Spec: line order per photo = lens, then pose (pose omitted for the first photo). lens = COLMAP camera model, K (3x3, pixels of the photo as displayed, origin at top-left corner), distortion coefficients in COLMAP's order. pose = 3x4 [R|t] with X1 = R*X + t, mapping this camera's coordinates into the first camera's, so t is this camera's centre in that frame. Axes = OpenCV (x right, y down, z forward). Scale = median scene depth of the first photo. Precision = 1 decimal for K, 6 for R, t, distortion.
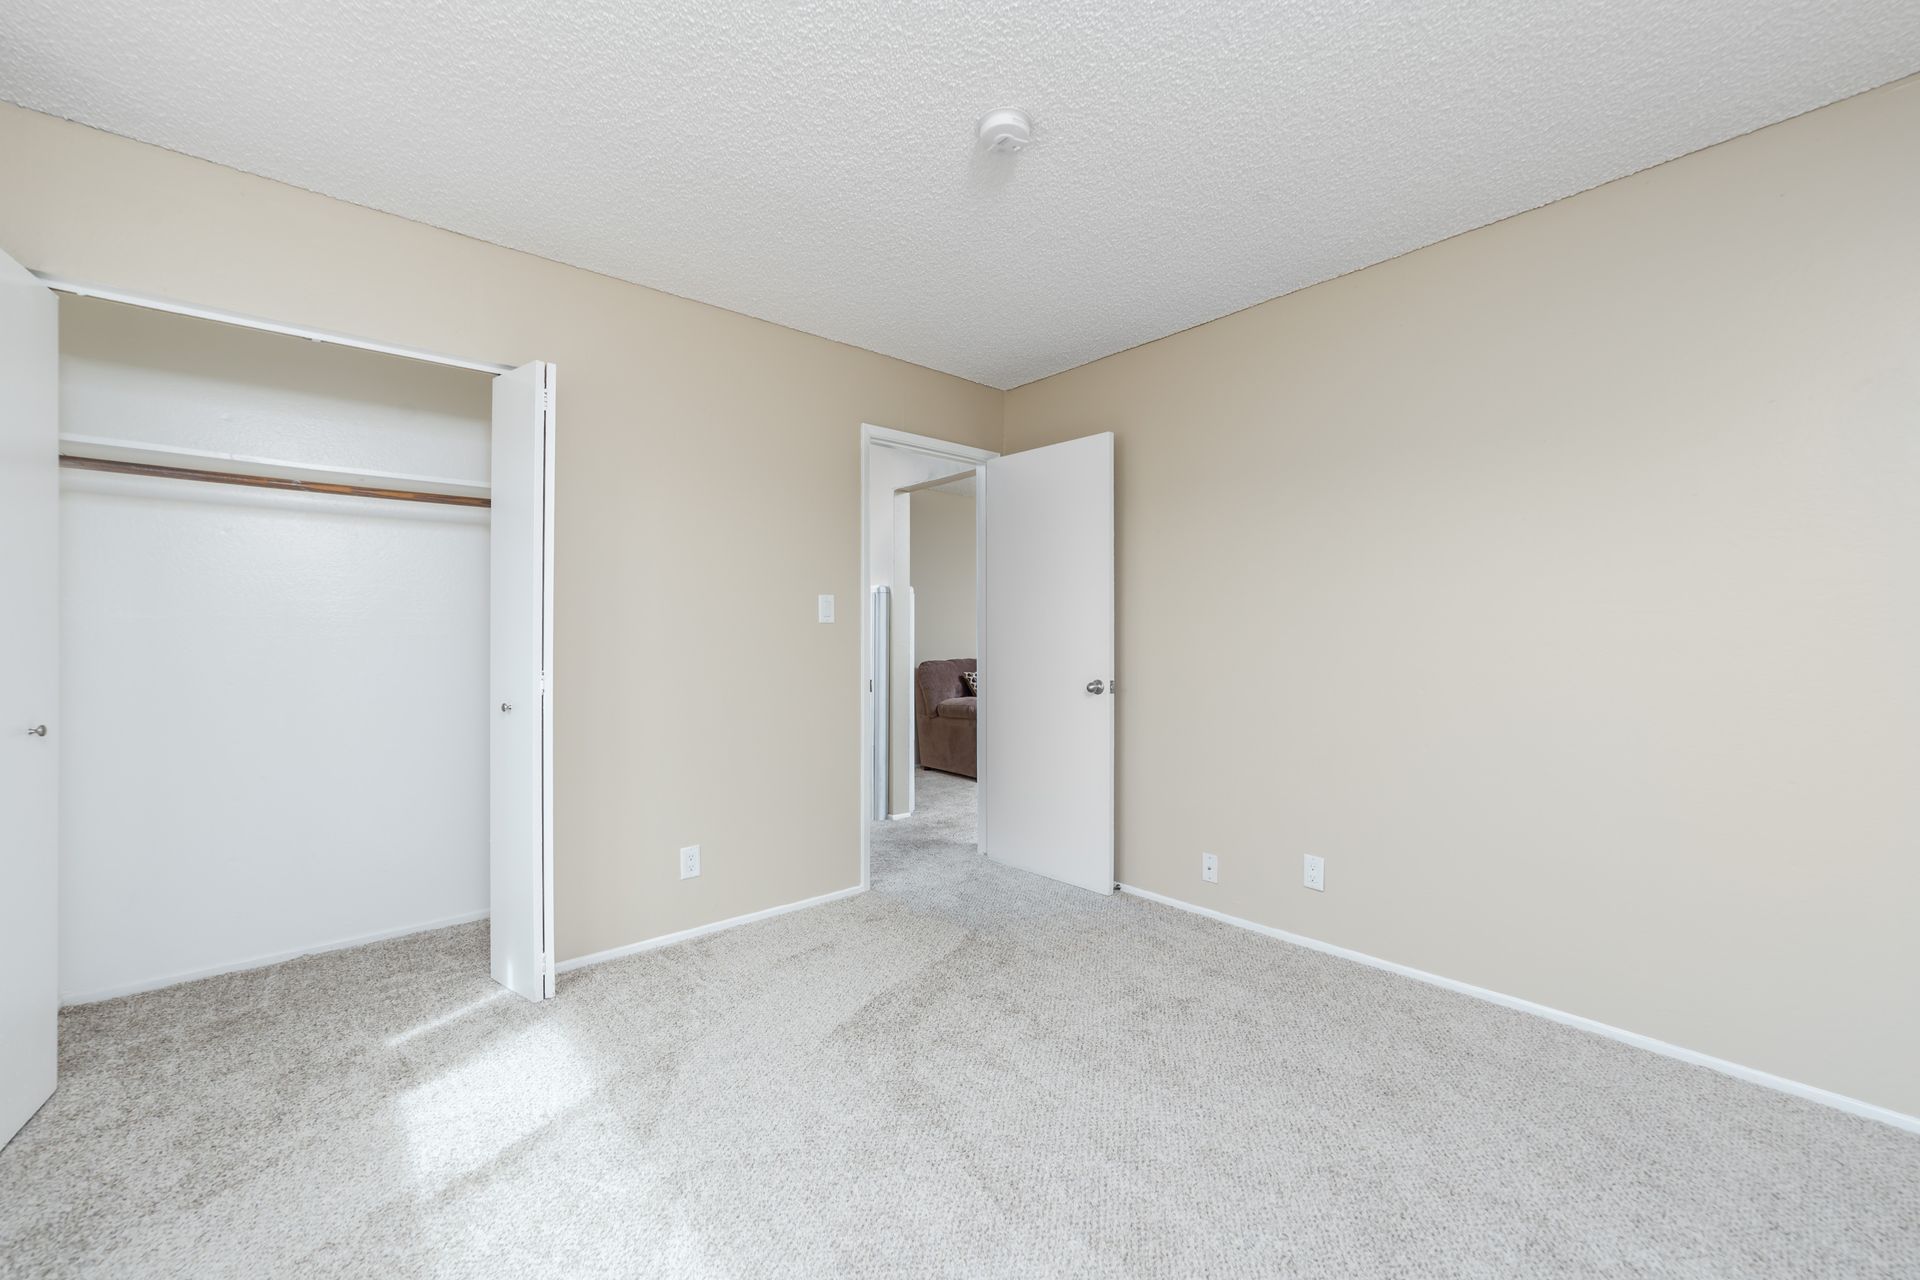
lens RADIAL K [[752.7, 0, 963.0], [0, 752.7, 619.8], [0, 0, 1]] dist [-0.019016, 0.007417]
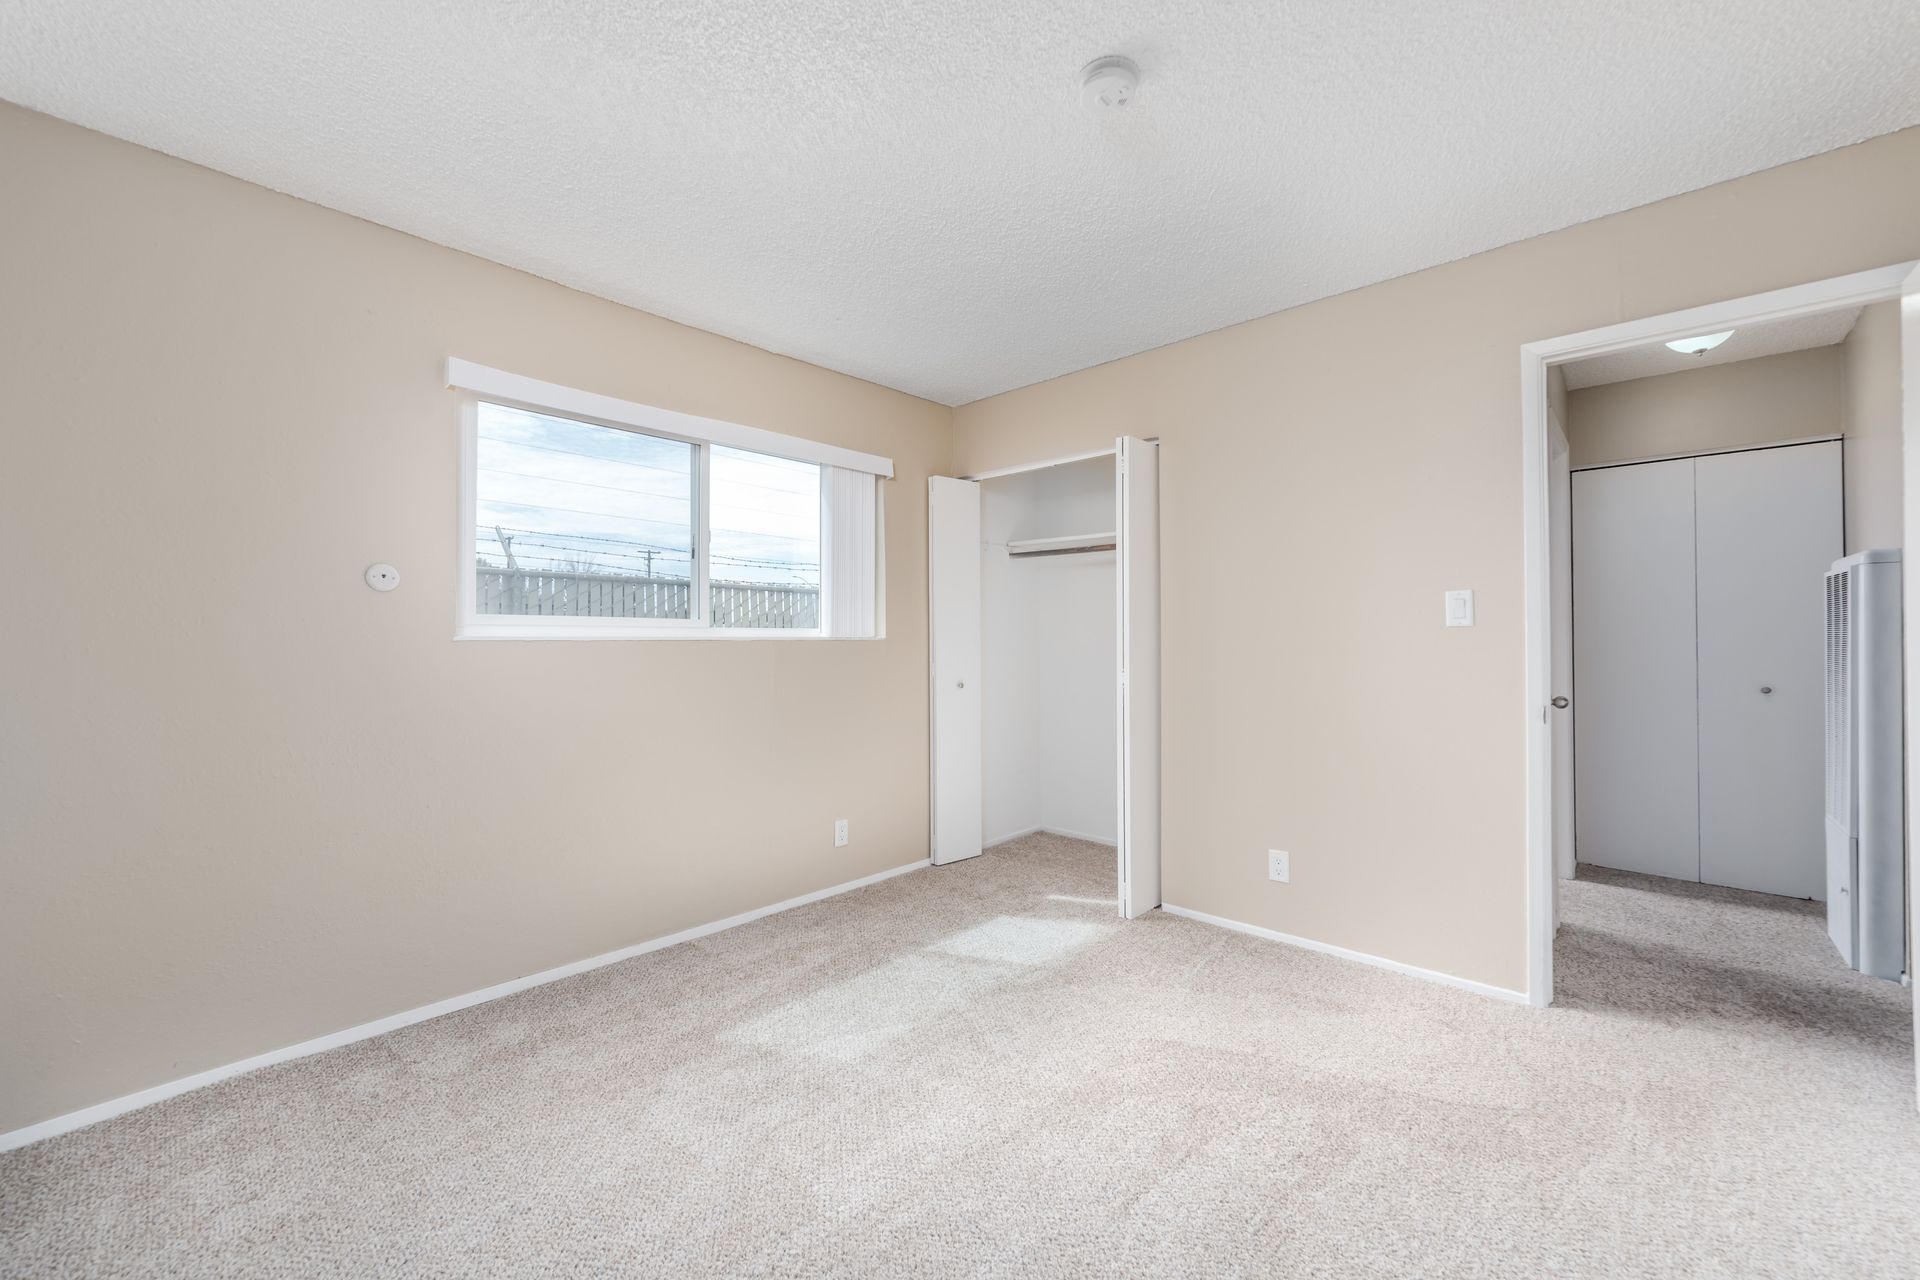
lens RADIAL K [[752.7, 0, 963.0], [0, 752.7, 619.8], [0, 0, 1]] dist [-0.019016, 0.007417]
pose [[0.115748, -0.022500, -0.993024, 0.733599], [0.023230, 0.999531, -0.019940, 0.000698], [0.993007, -0.020759, 0.116217, 0.567881]]
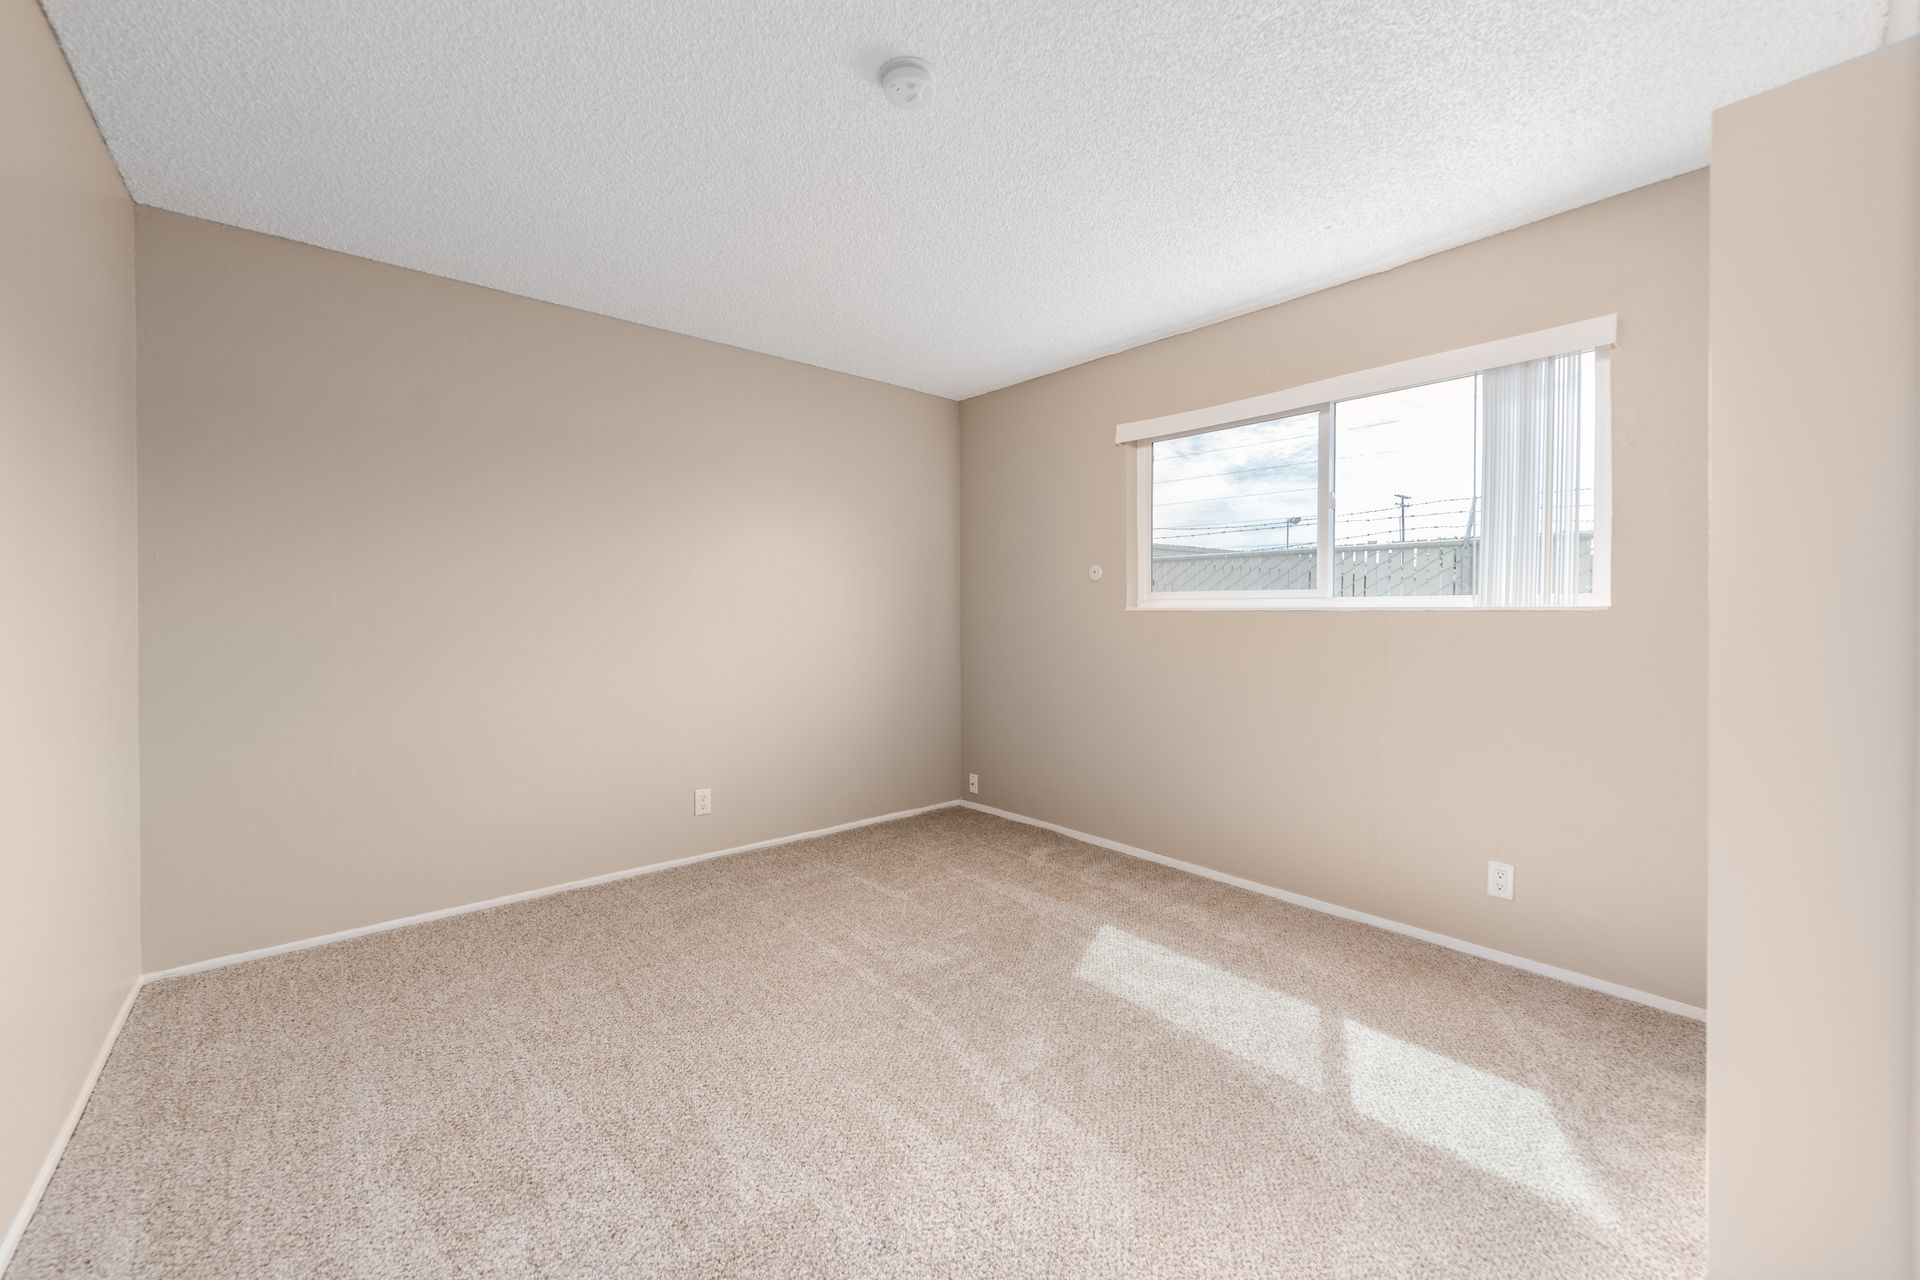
lens RADIAL K [[761.6, 0, 962.0], [0, 761.6, 603.5], [0, 0, 1]] dist [-0.017633, 0.006033]
pose [[-0.999930, -0.006305, -0.010036, -0.000613], [-0.006018, 0.999582, -0.028295, 0.030942], [0.010210, -0.028233, -0.999549, 1.549437]]
